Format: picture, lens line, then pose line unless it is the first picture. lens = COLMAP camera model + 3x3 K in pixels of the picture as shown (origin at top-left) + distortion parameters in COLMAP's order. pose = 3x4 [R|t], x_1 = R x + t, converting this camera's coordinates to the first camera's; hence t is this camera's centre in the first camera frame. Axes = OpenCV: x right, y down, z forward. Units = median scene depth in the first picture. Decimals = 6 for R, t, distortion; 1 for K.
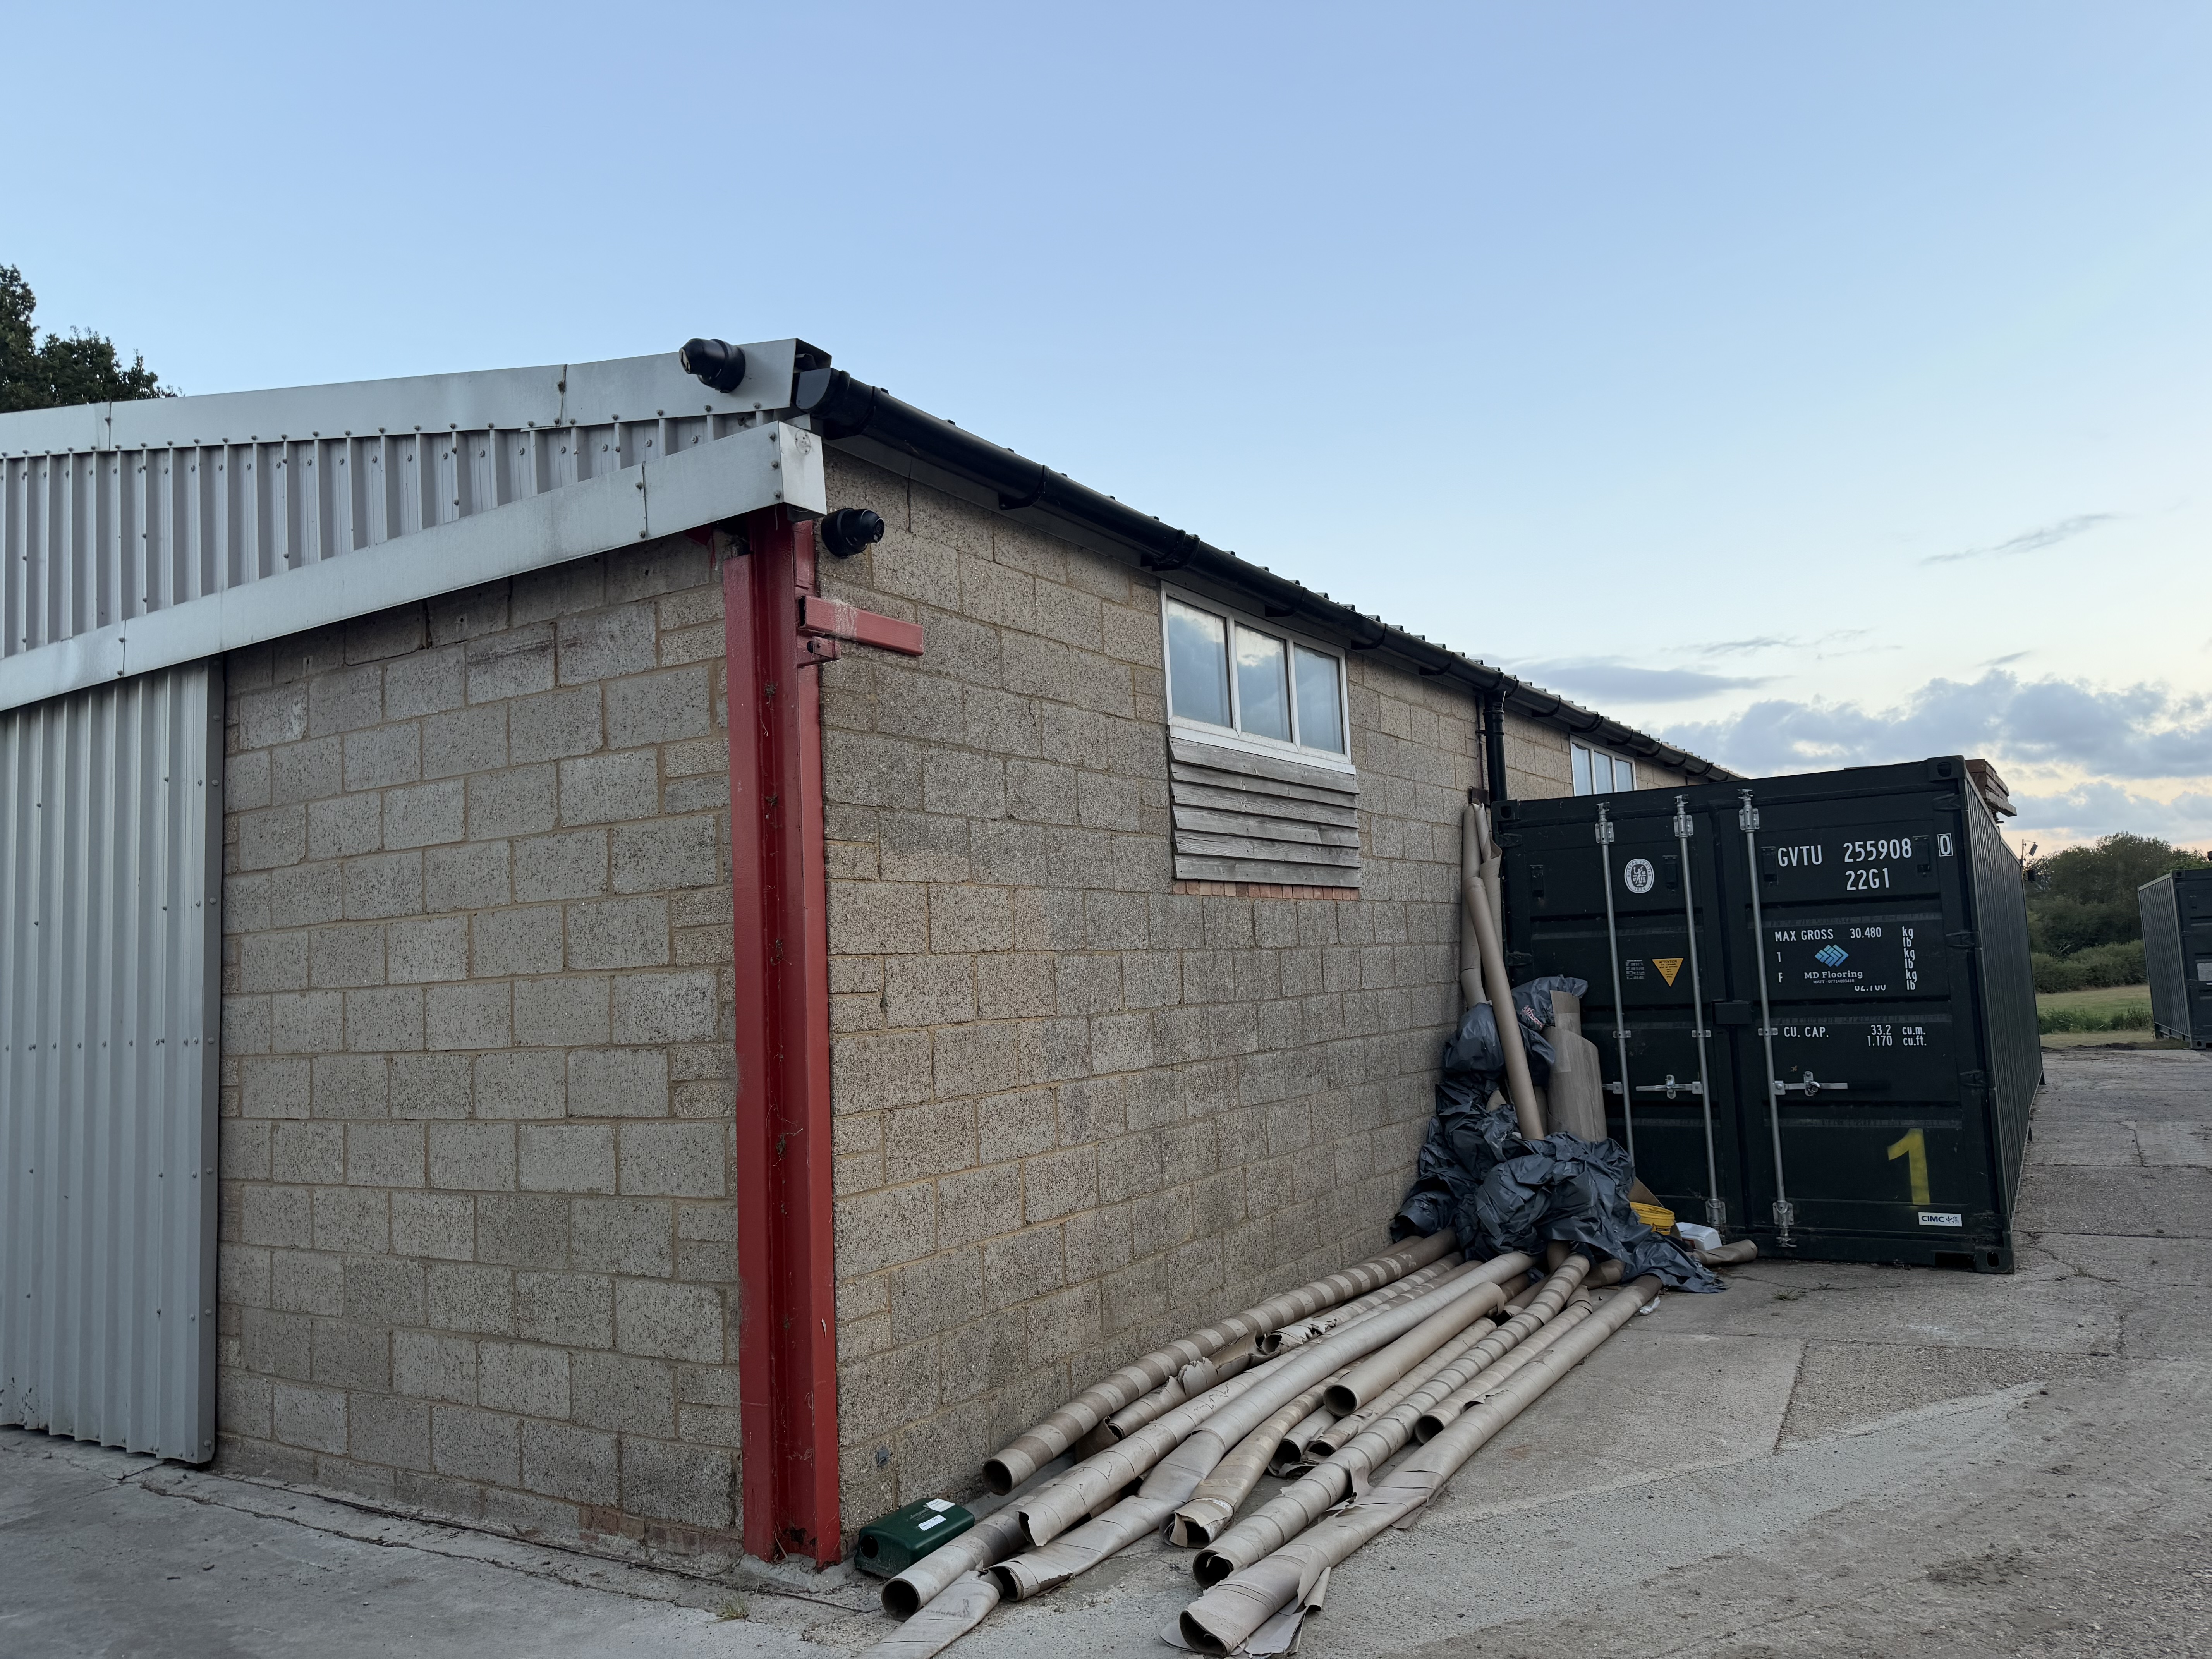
lens RADIAL K [[1560.6, 0, 1119.1], [0, 1560.6, 826.6], [0, 0, 1]] dist [0.045779, -0.001625]
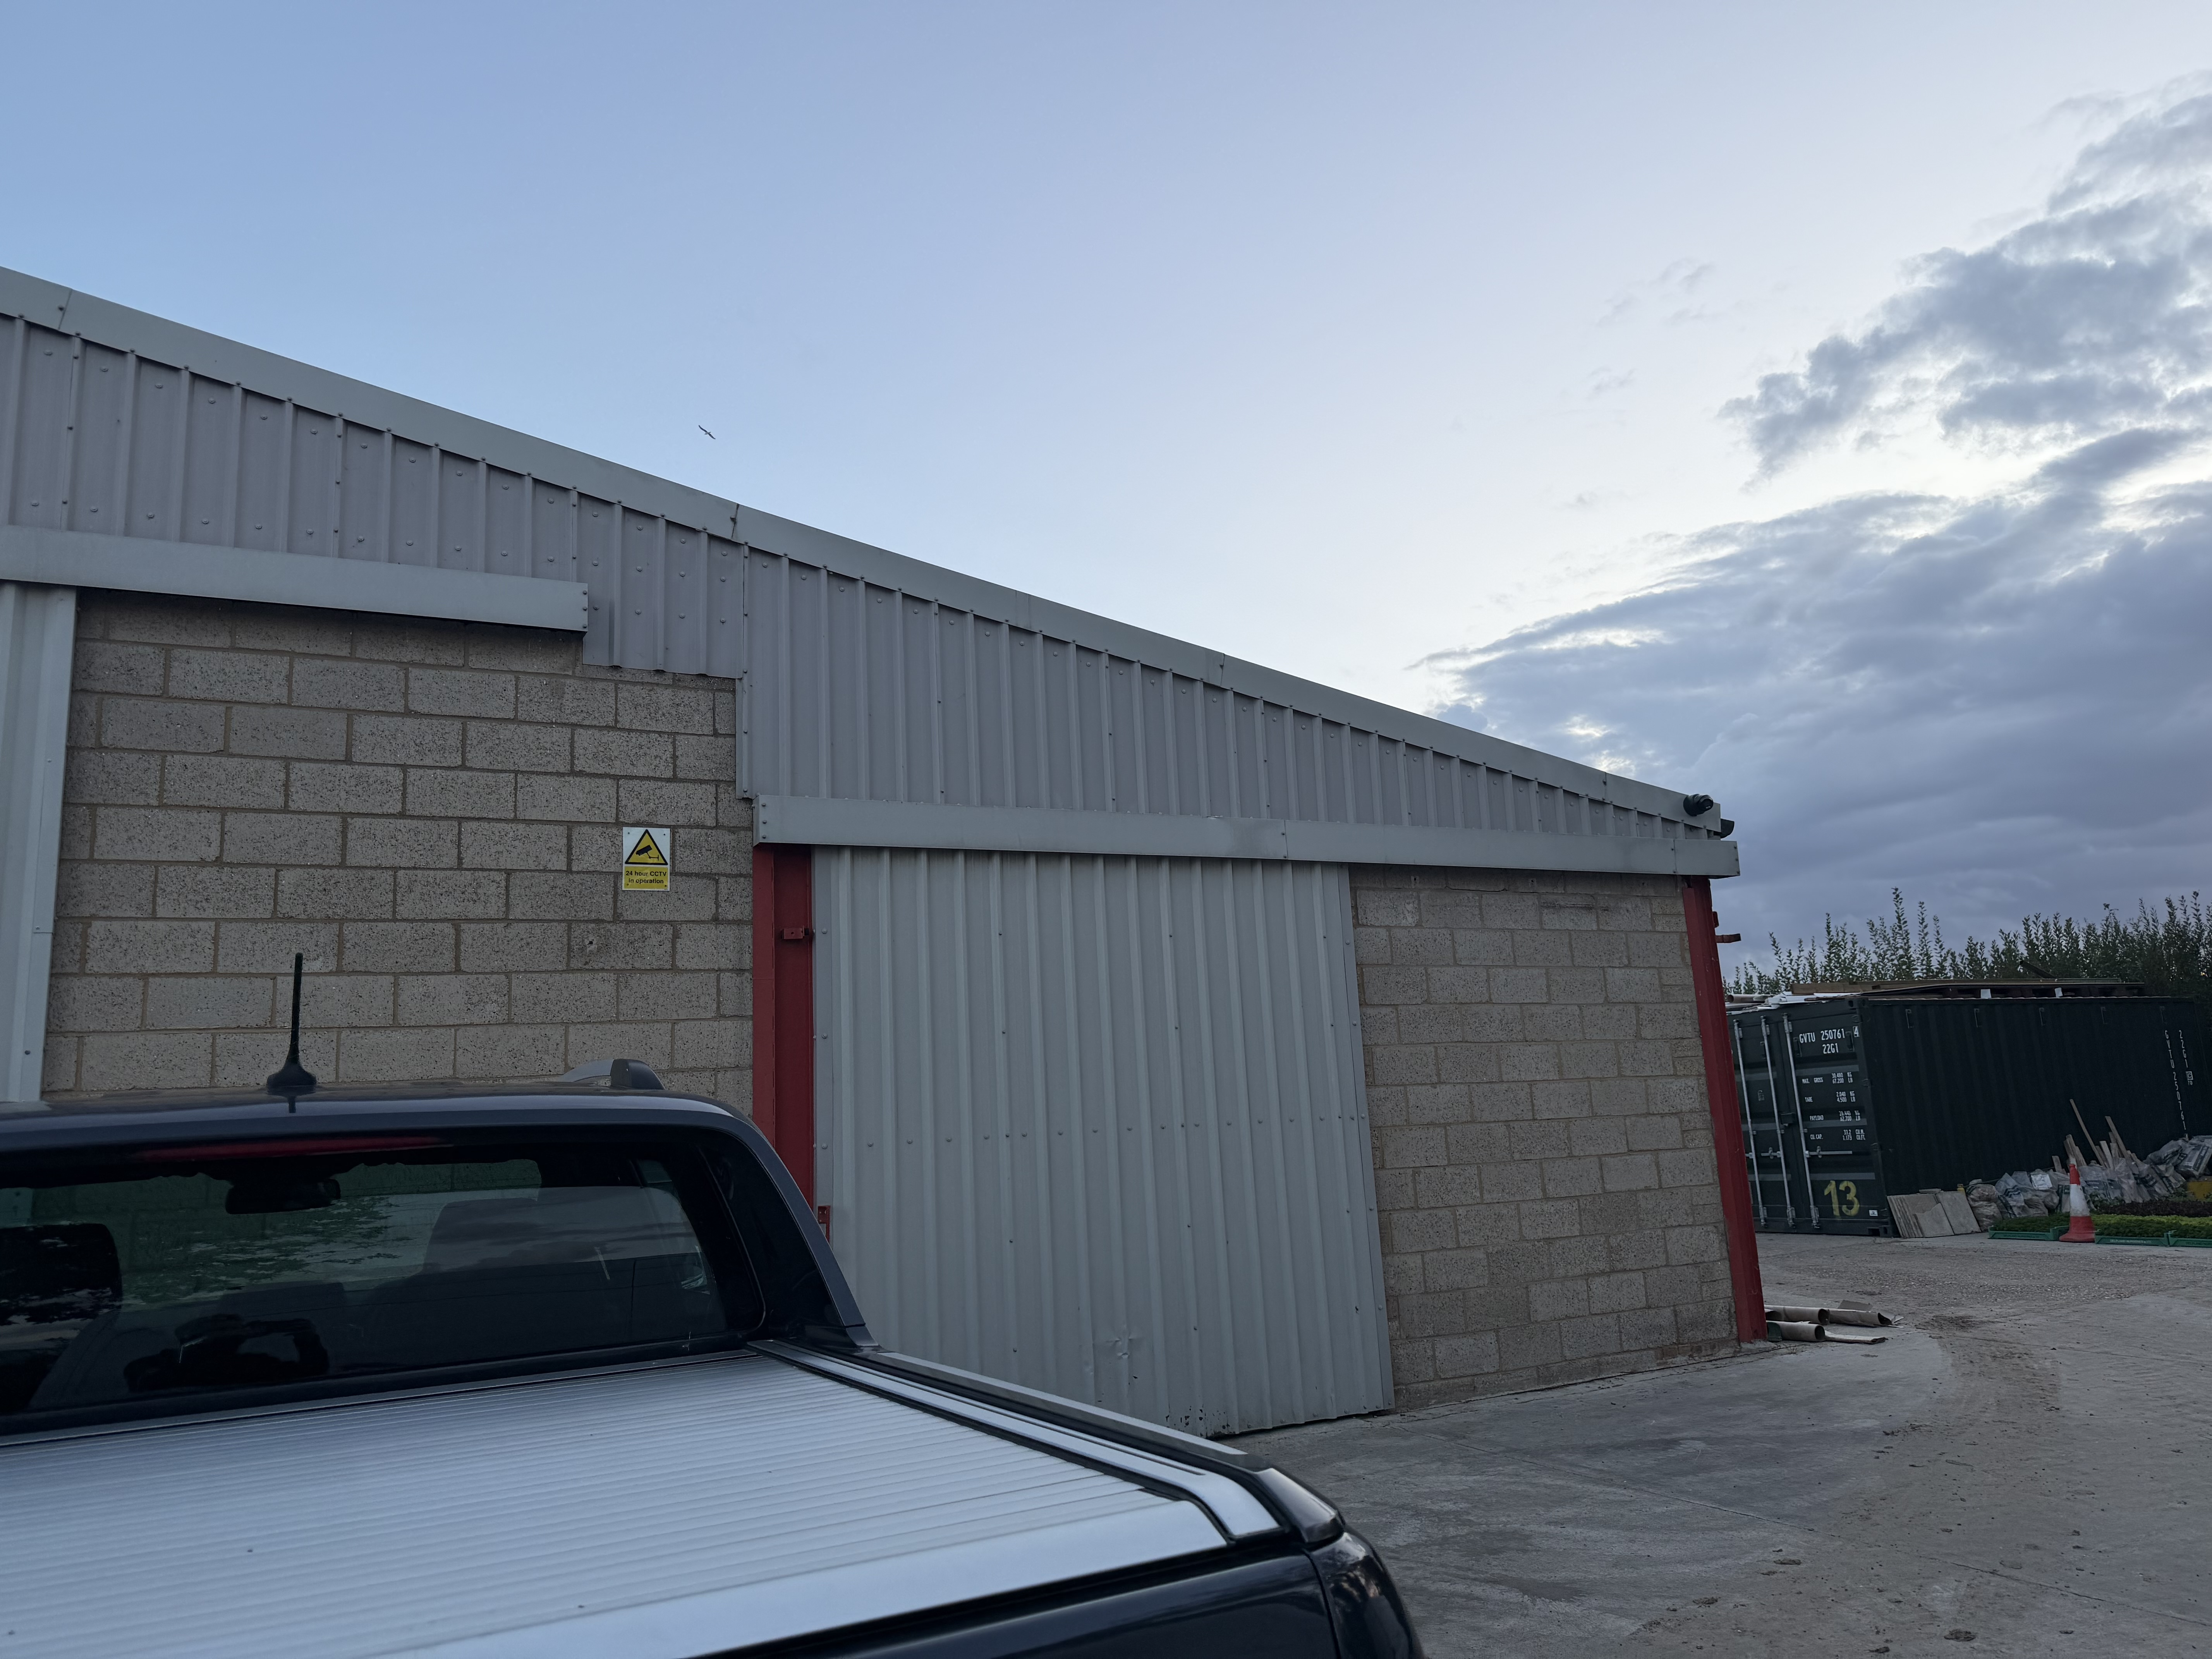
lens RADIAL K [[1560.6, 0, 1109.8], [0, 1560.6, 817.4], [0, 0, 1]] dist [0.045779, -0.001625]
pose [[0.498891, 0.188500, 0.845917, -2.385875], [-0.054546, 0.980954, -0.186422, 0.174910], [-0.864947, 0.046863, 0.499671, 0.552794]]
